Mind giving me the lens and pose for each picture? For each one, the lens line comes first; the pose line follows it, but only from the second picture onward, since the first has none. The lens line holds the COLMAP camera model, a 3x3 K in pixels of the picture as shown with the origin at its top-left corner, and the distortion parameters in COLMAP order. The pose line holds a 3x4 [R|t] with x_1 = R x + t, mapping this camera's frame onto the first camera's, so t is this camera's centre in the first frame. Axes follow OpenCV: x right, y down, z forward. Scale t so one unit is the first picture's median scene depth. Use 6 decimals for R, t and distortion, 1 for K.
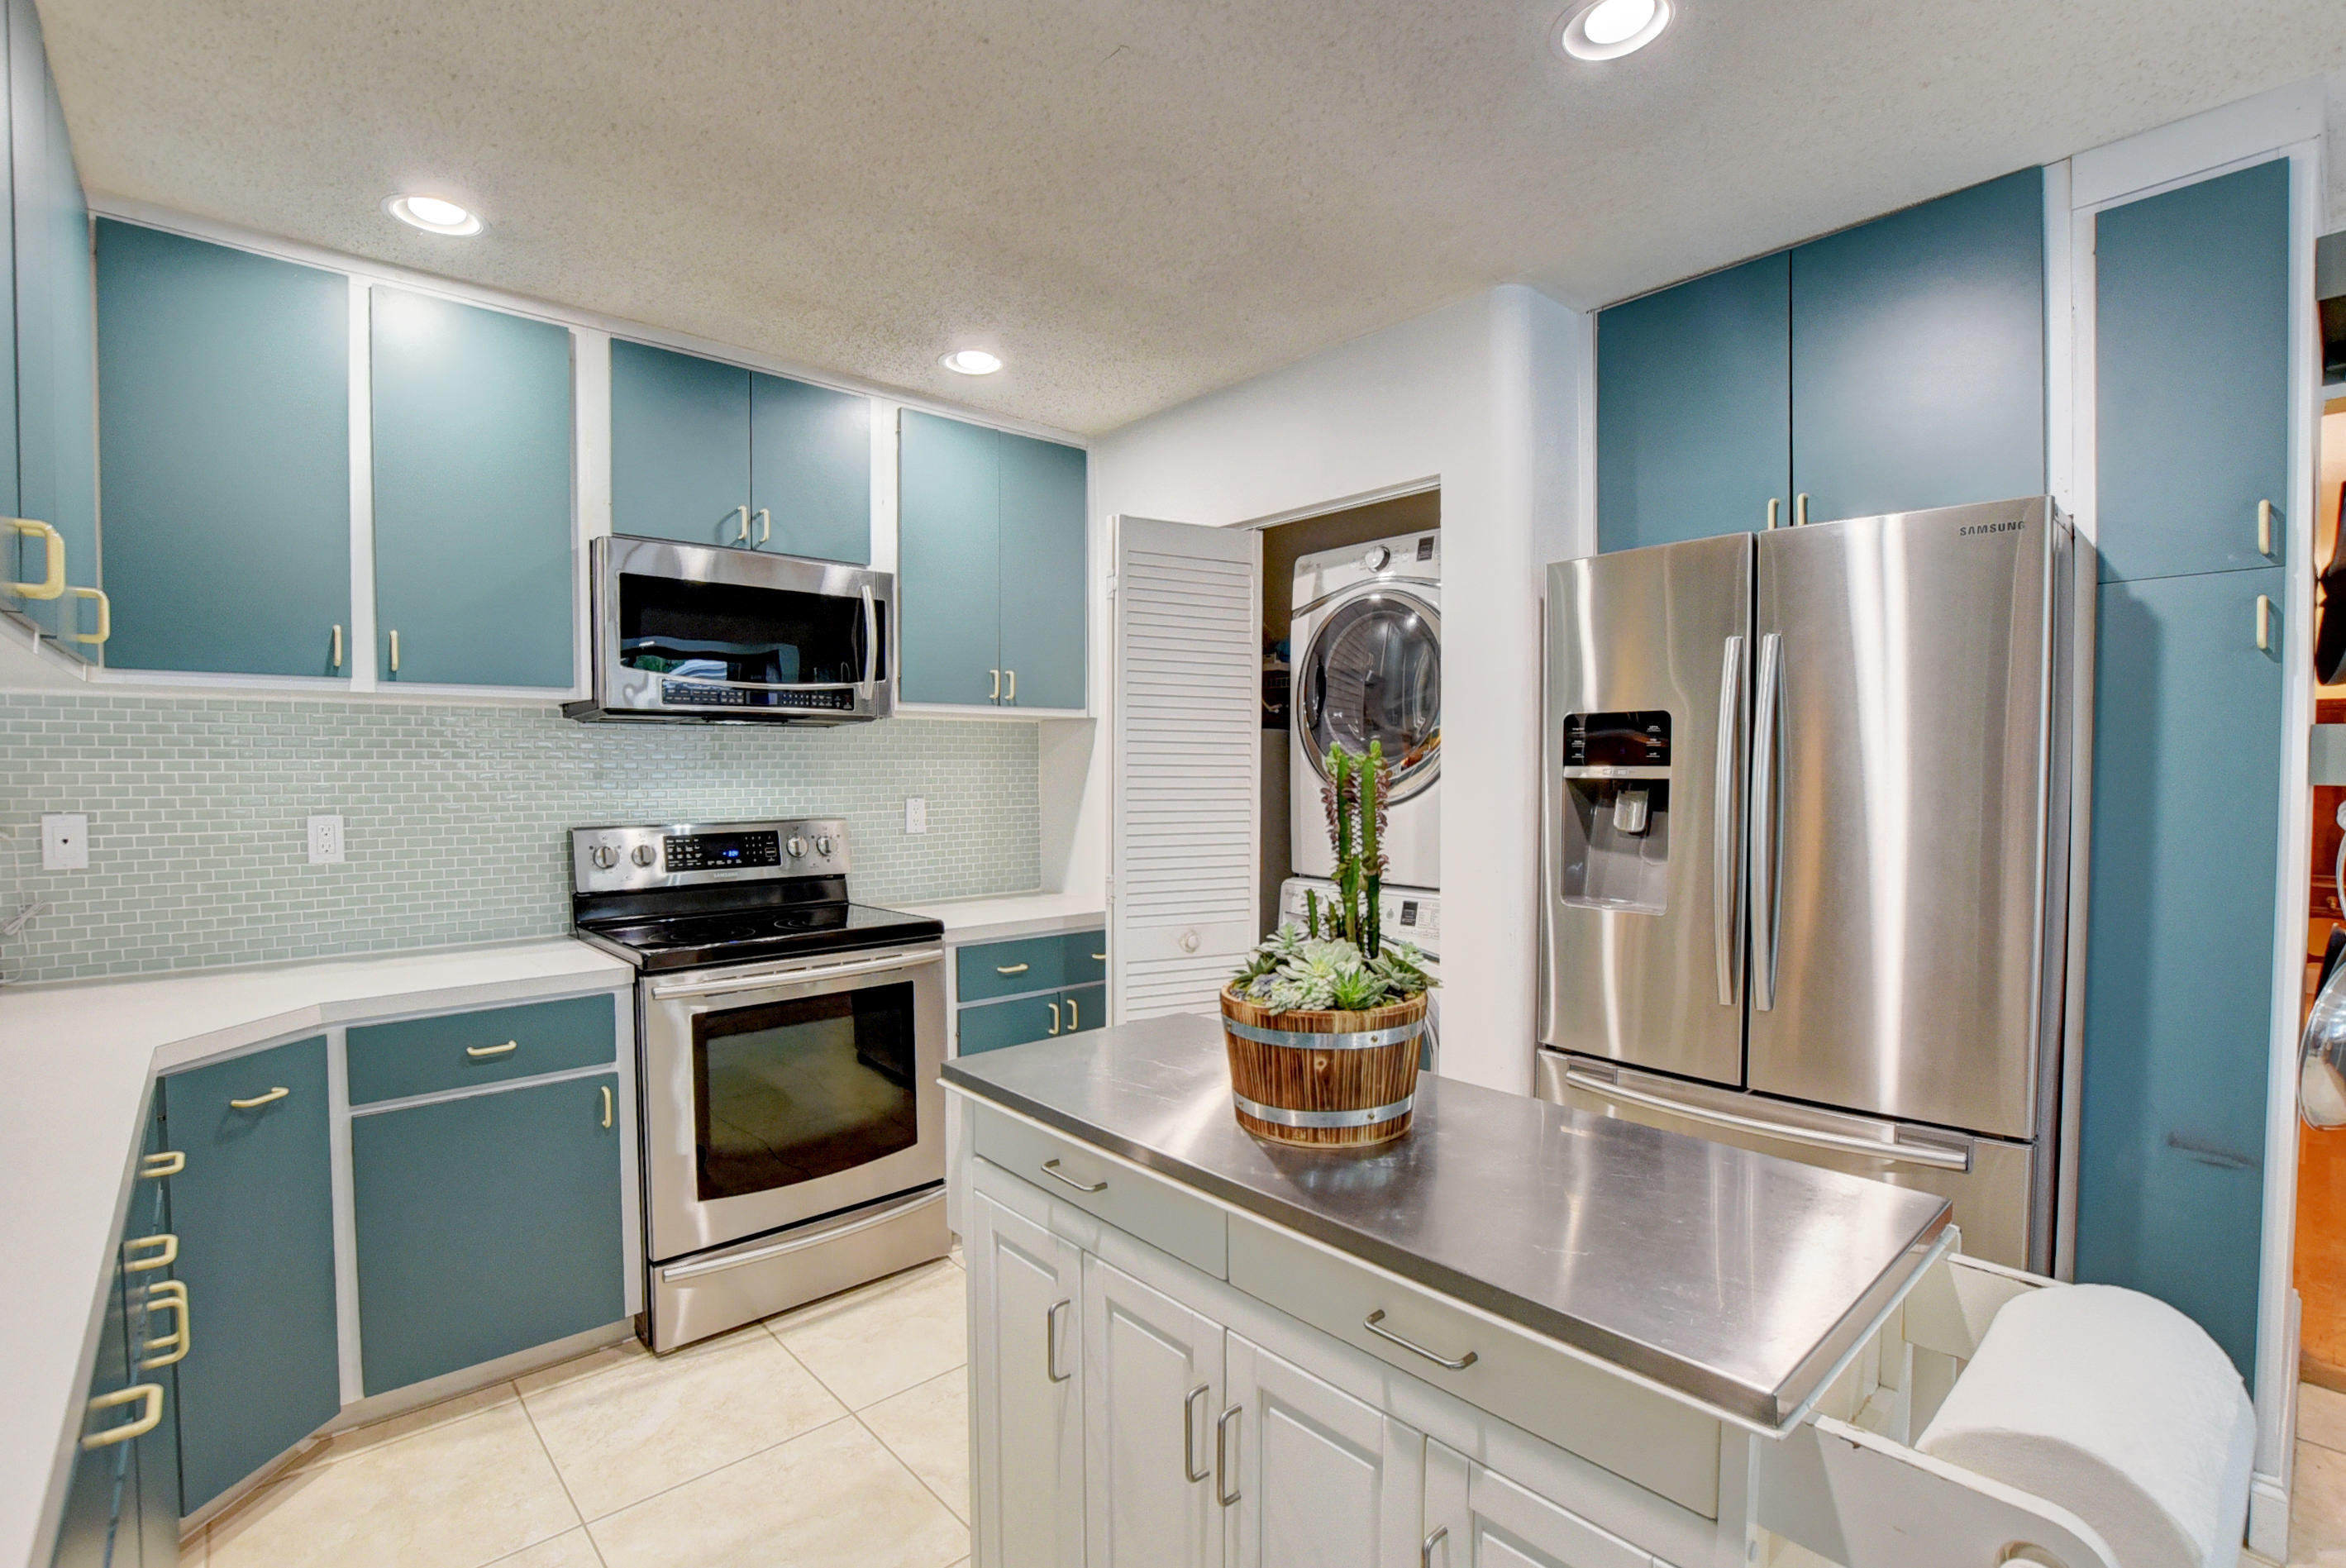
lens RADIAL K [[1046.5, 0, 1161.4], [0, 1046.5, 801.3], [0, 0, 1]] dist [-0.027172, 0.005958]
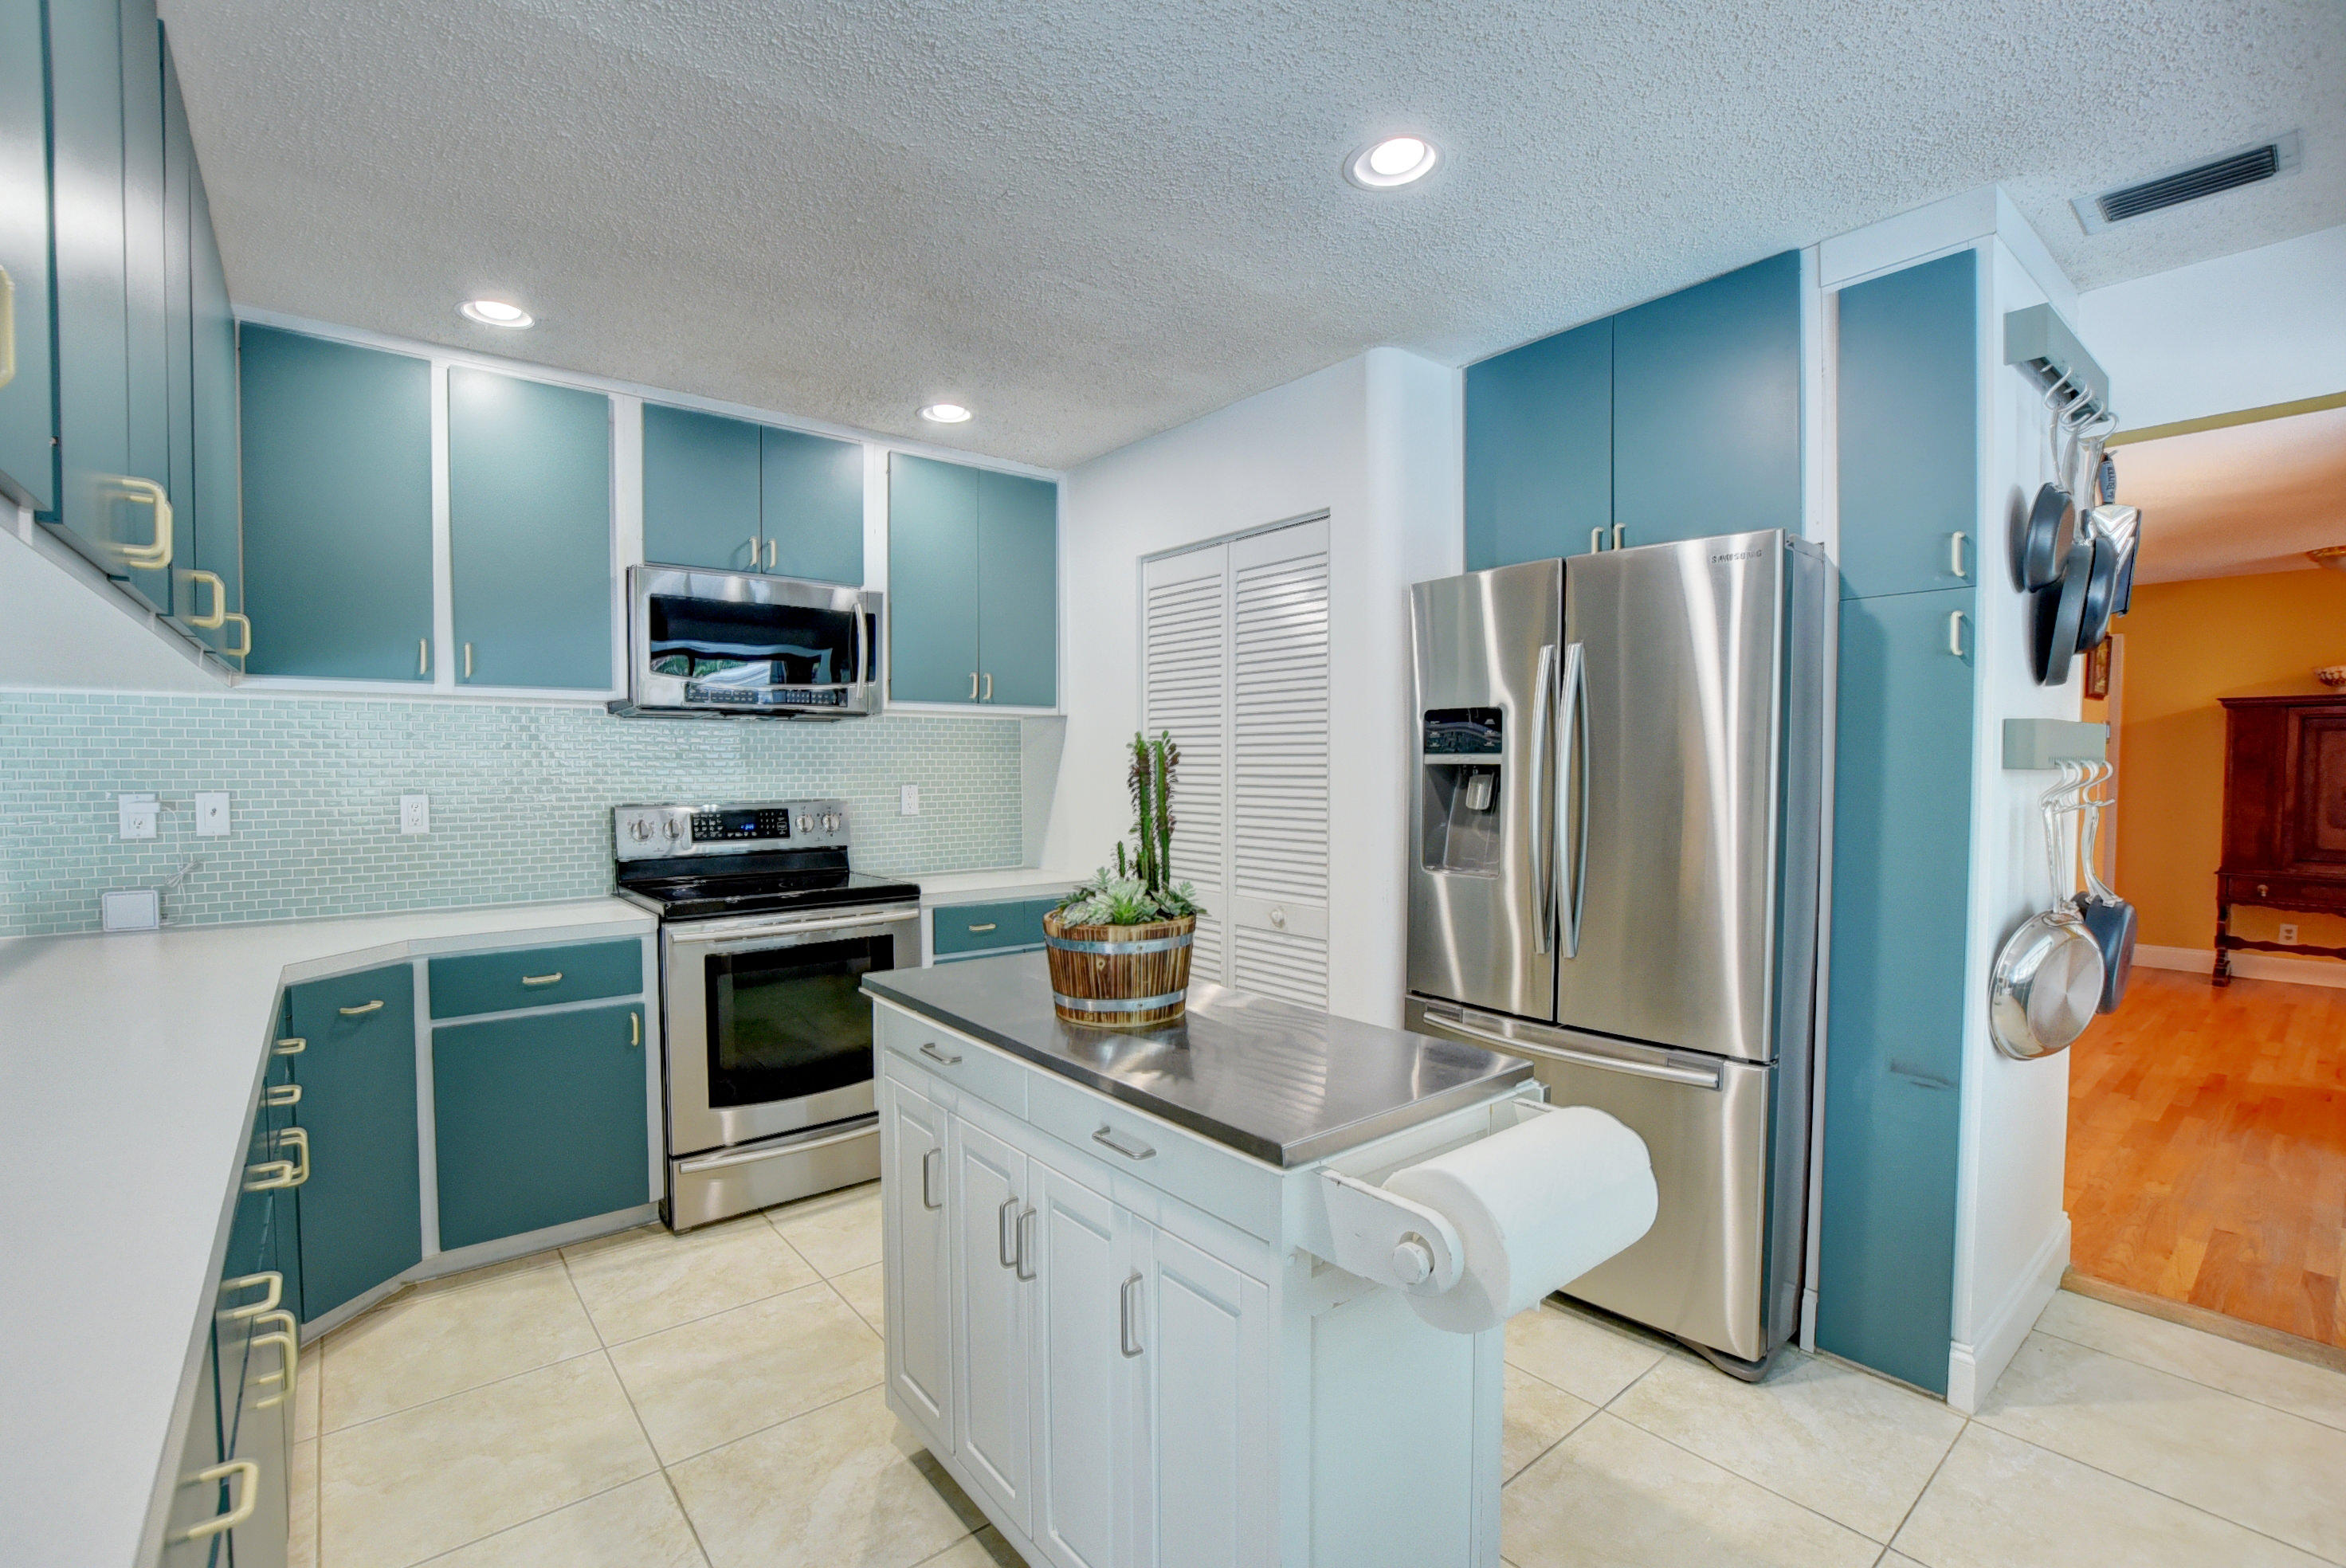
lens RADIAL K [[1006.4, 0, 1161.7], [0, 1006.4, 797.4], [0, 0, 1]] dist [-0.018950, 0.000226]
pose [[0.998916, 0.003504, -0.046421, 0.146620], [-0.003432, 0.999993, 0.001640, 0.014716], [0.046427, -0.001479, 0.998921, -0.158655]]
